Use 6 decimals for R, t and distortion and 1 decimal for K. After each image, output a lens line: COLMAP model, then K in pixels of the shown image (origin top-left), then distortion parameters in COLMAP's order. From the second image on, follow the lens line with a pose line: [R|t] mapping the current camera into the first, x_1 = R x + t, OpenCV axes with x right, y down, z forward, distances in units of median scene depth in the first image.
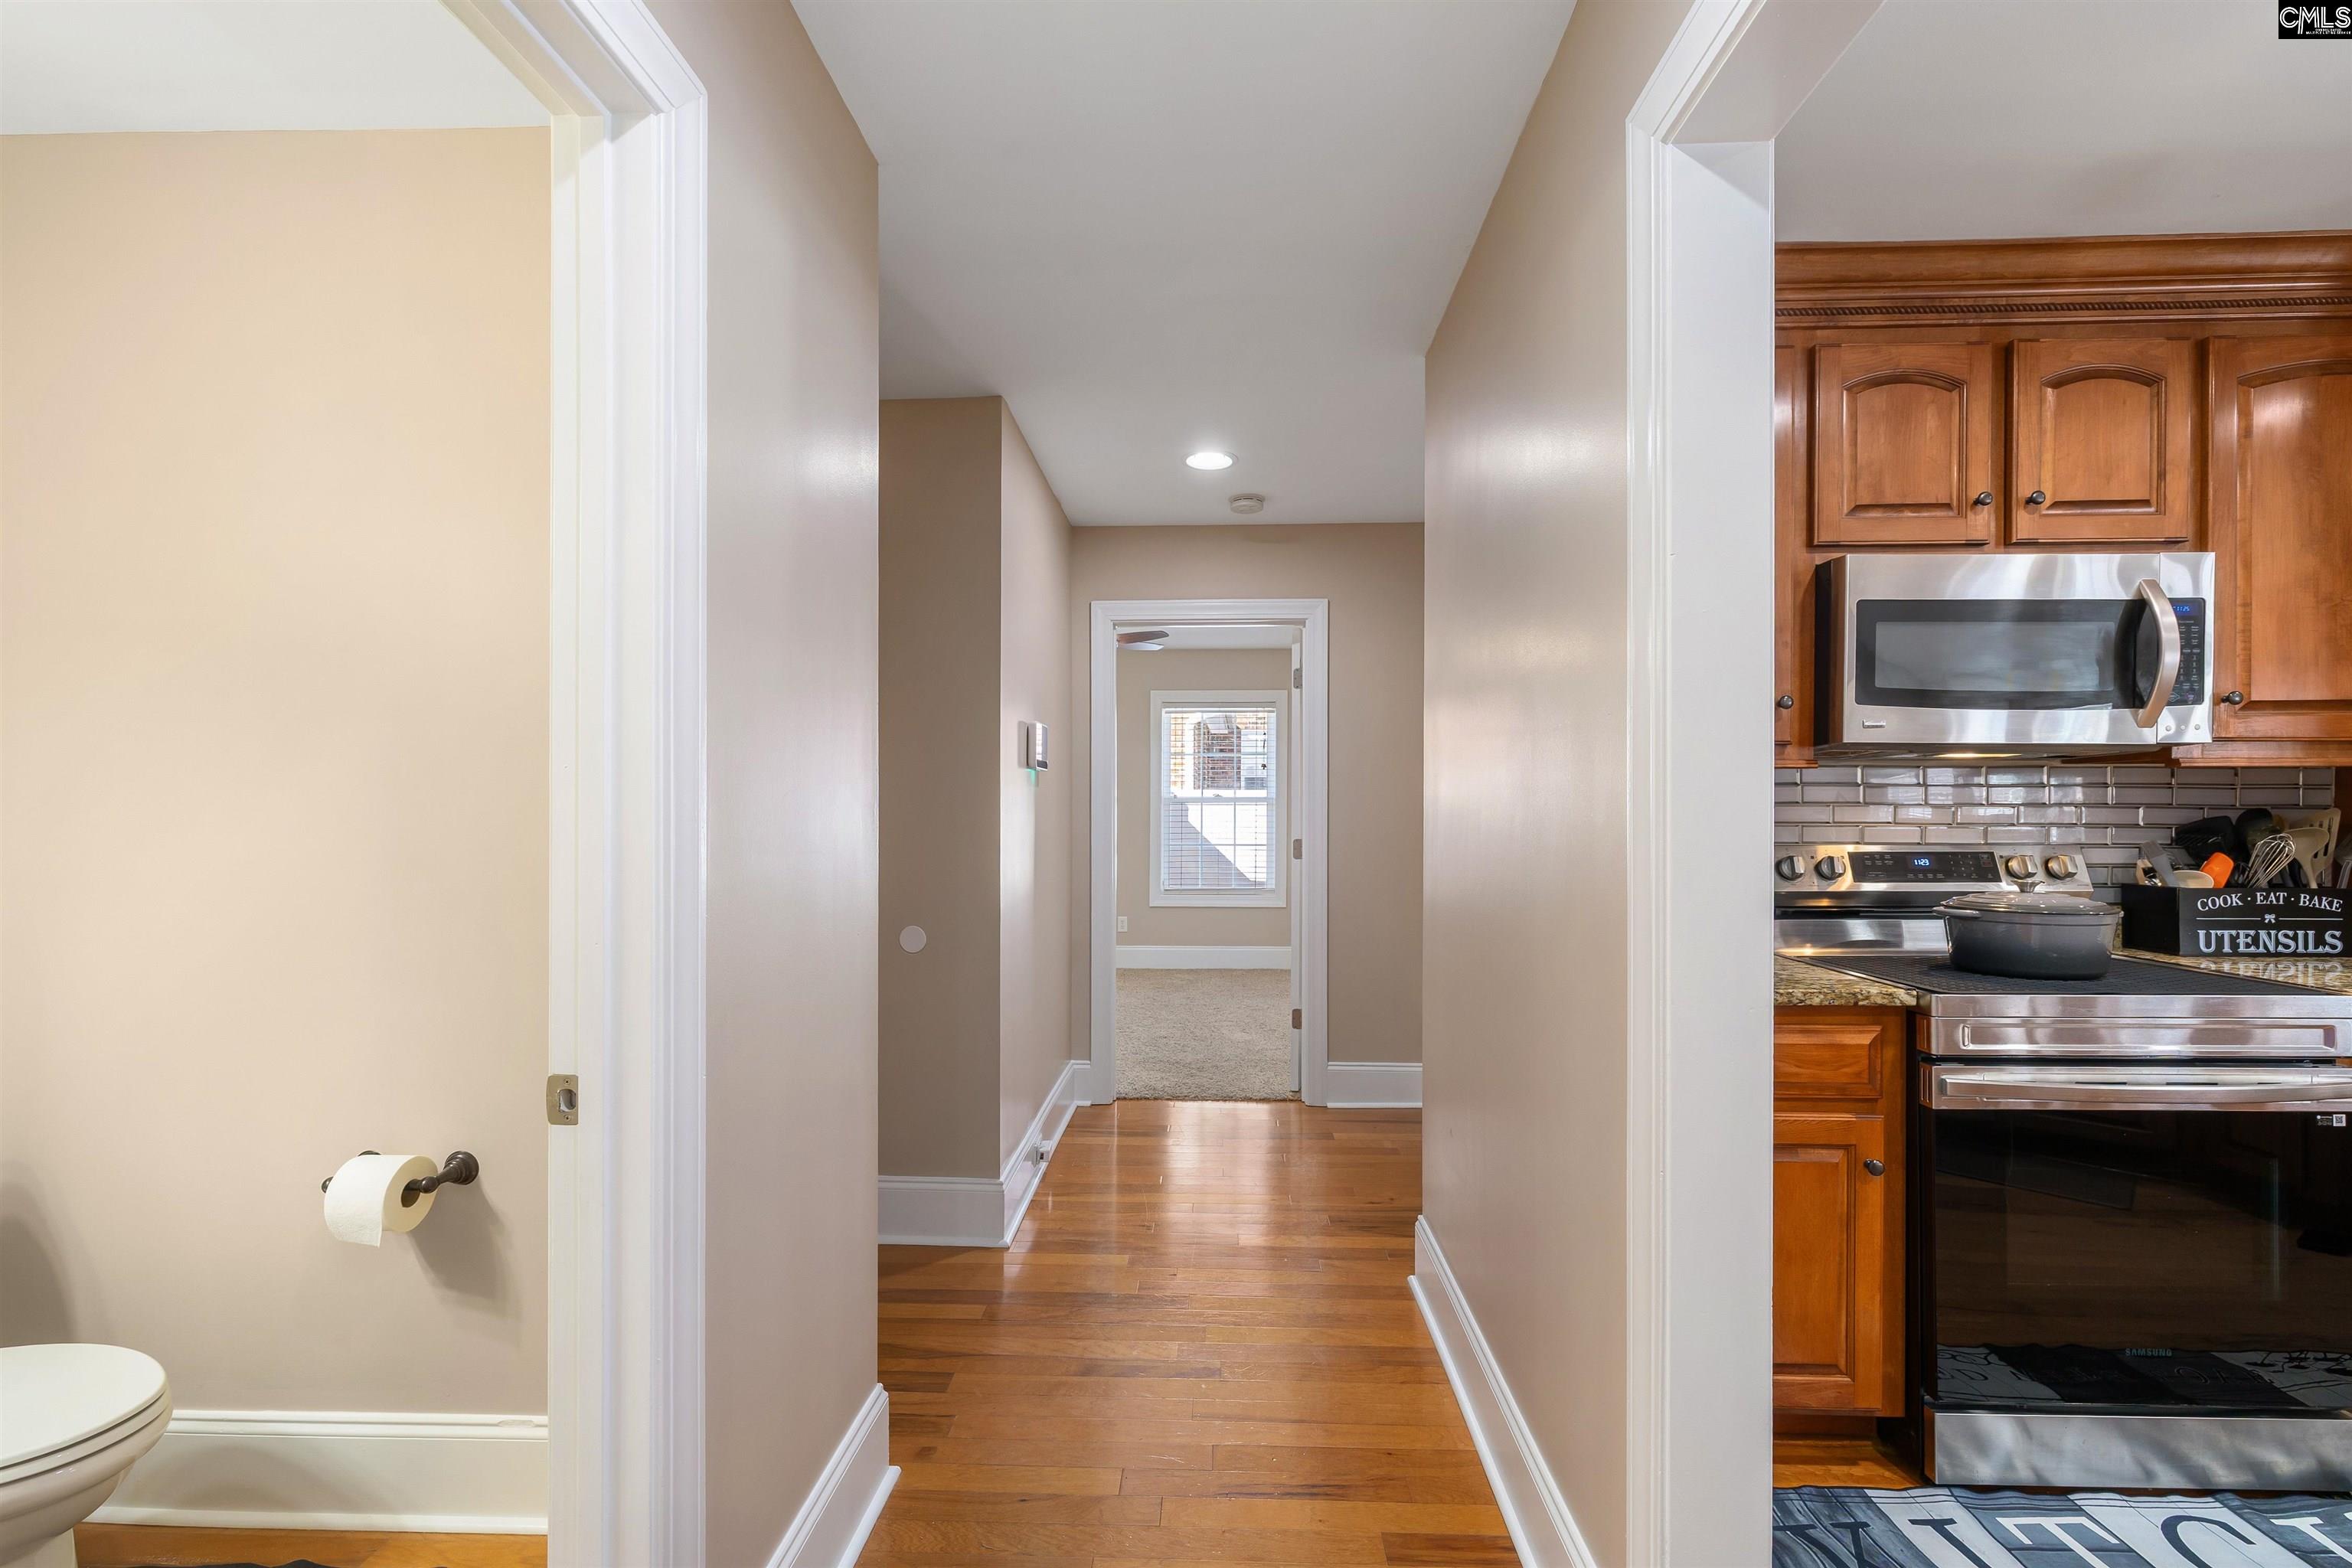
lens RADIAL K [[1017.6, 0, 1176.4], [0, 1017.6, 807.9], [0, 0, 1]] dist [-0.000685, -0.000236]
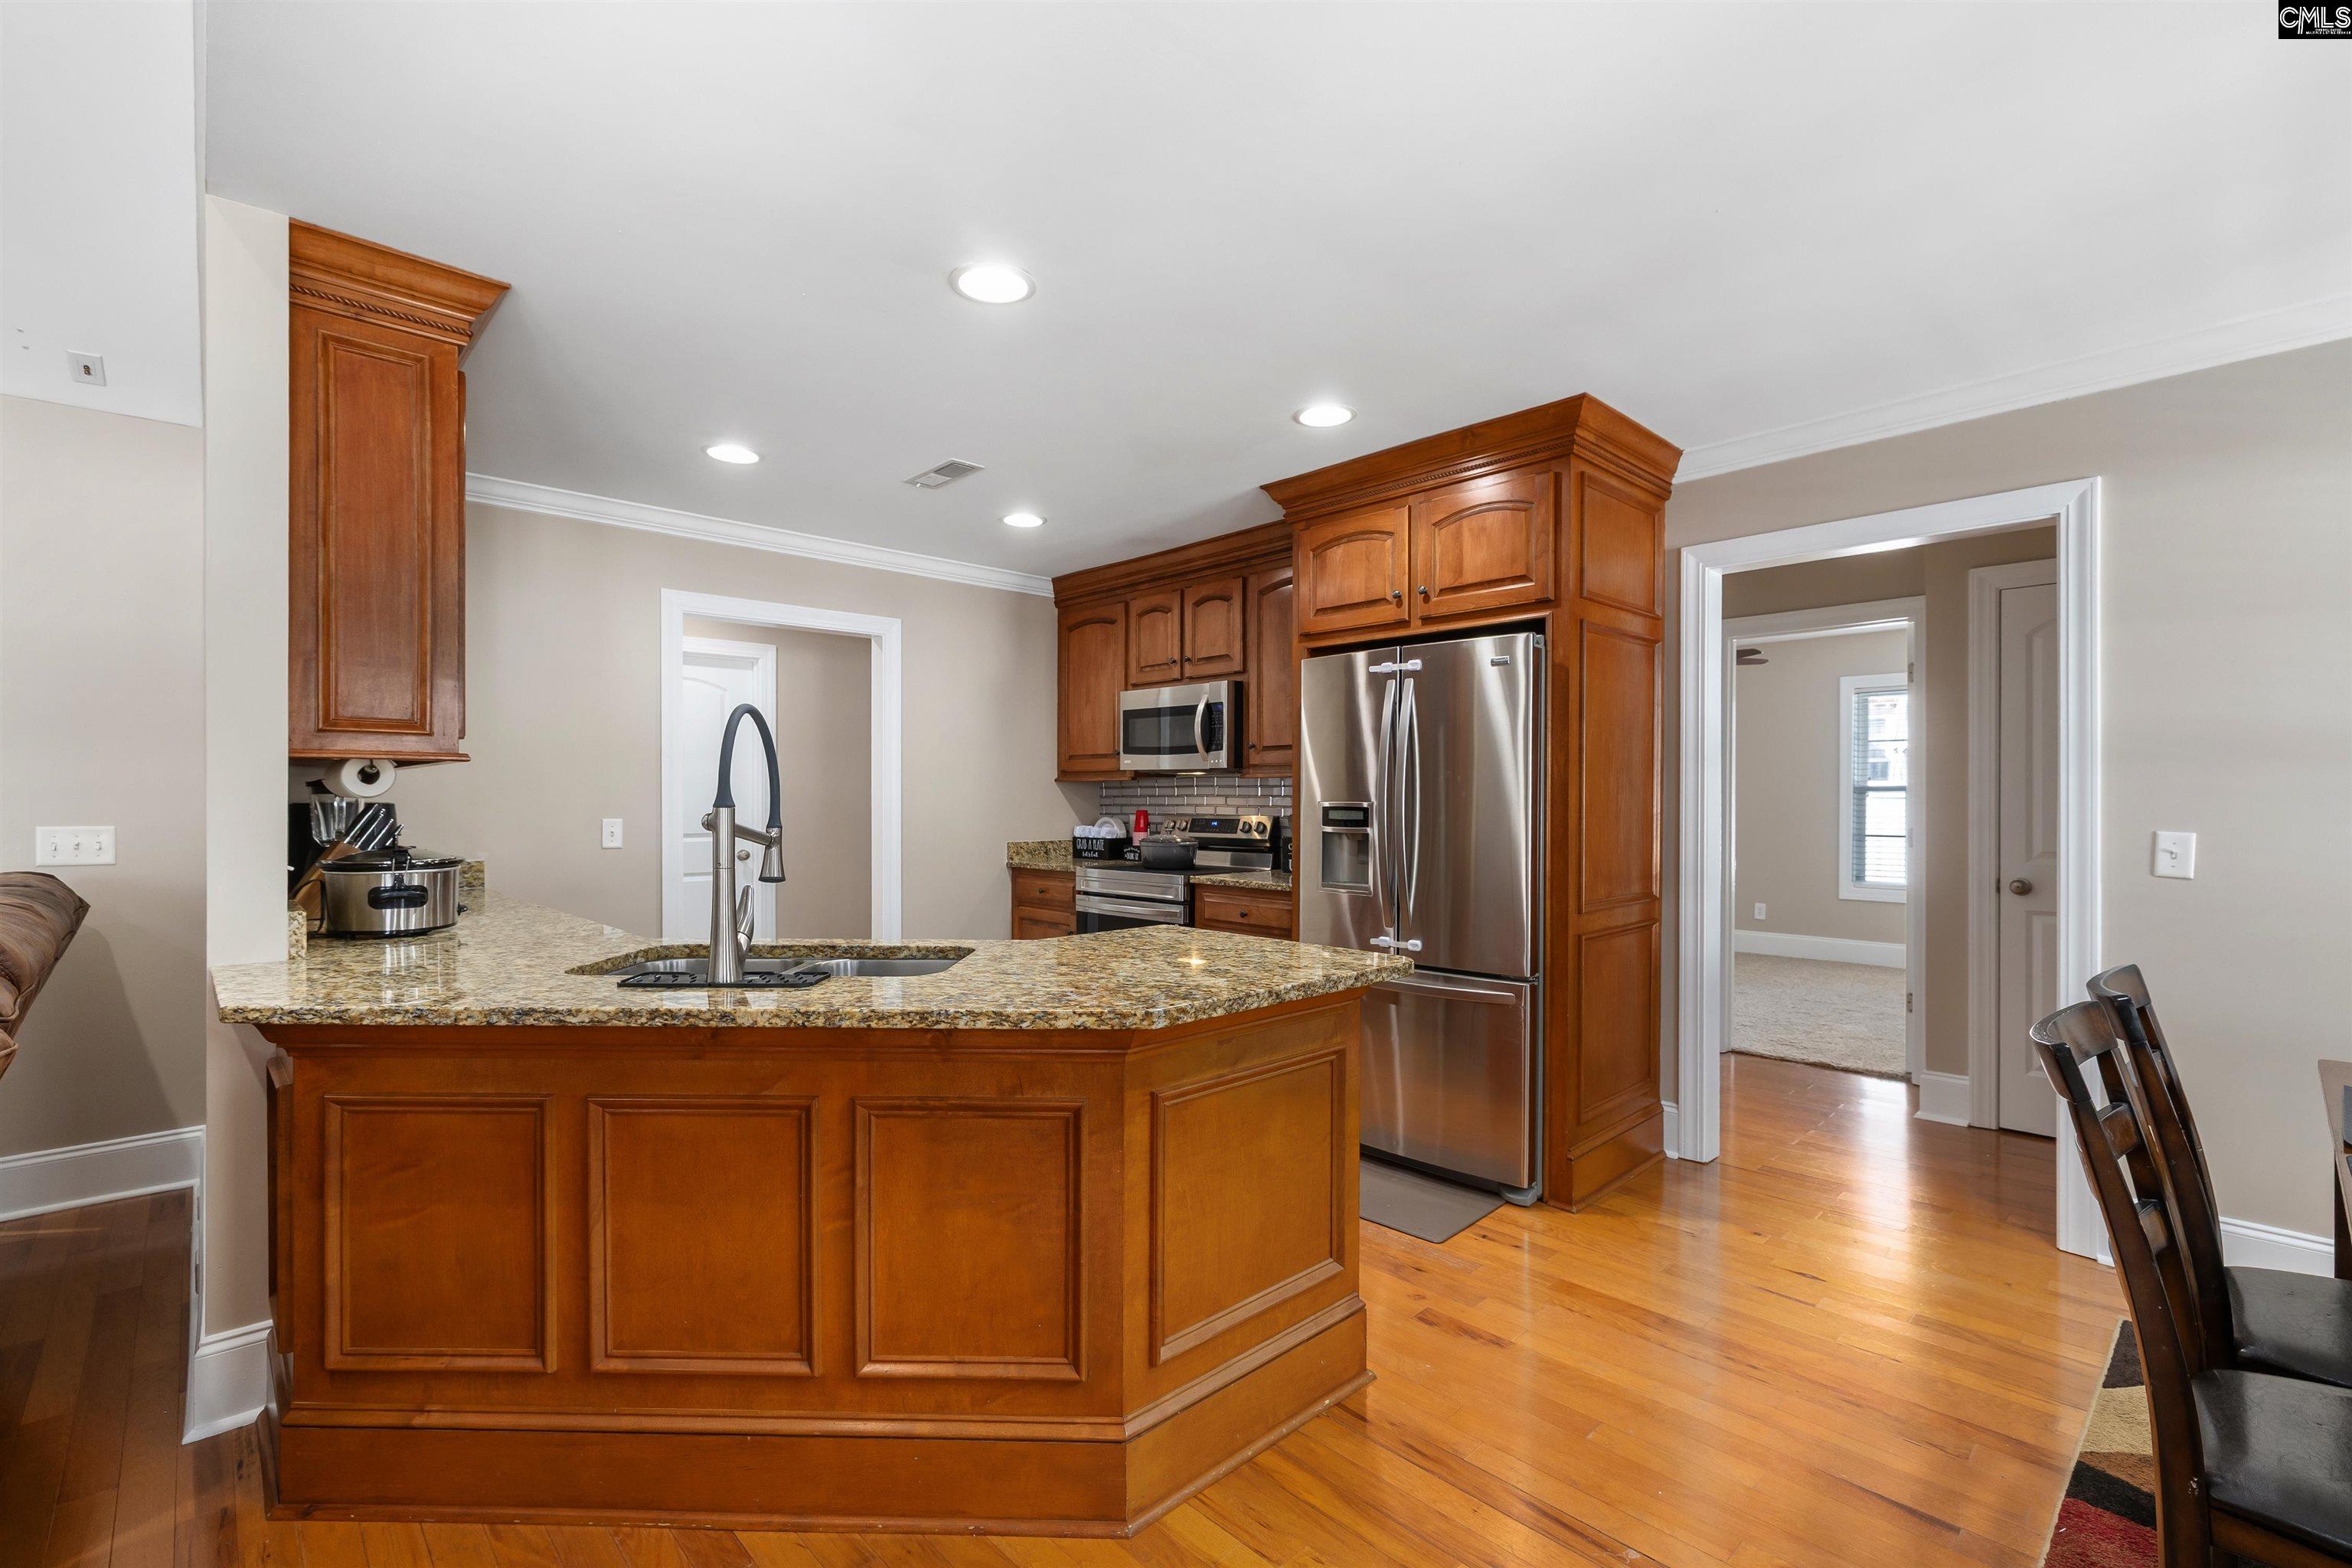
lens RADIAL K [[1028.1, 0, 1175.7], [0, 1028.1, 793.3], [0, 0, 1]] dist [-0.000846, -0.000149]
pose [[0.717253, -0.001882, -0.696810, 2.251258], [-0.002942, 0.999979, -0.005728, 0.003891], [0.696807, 0.006158, 0.717233, -0.596278]]
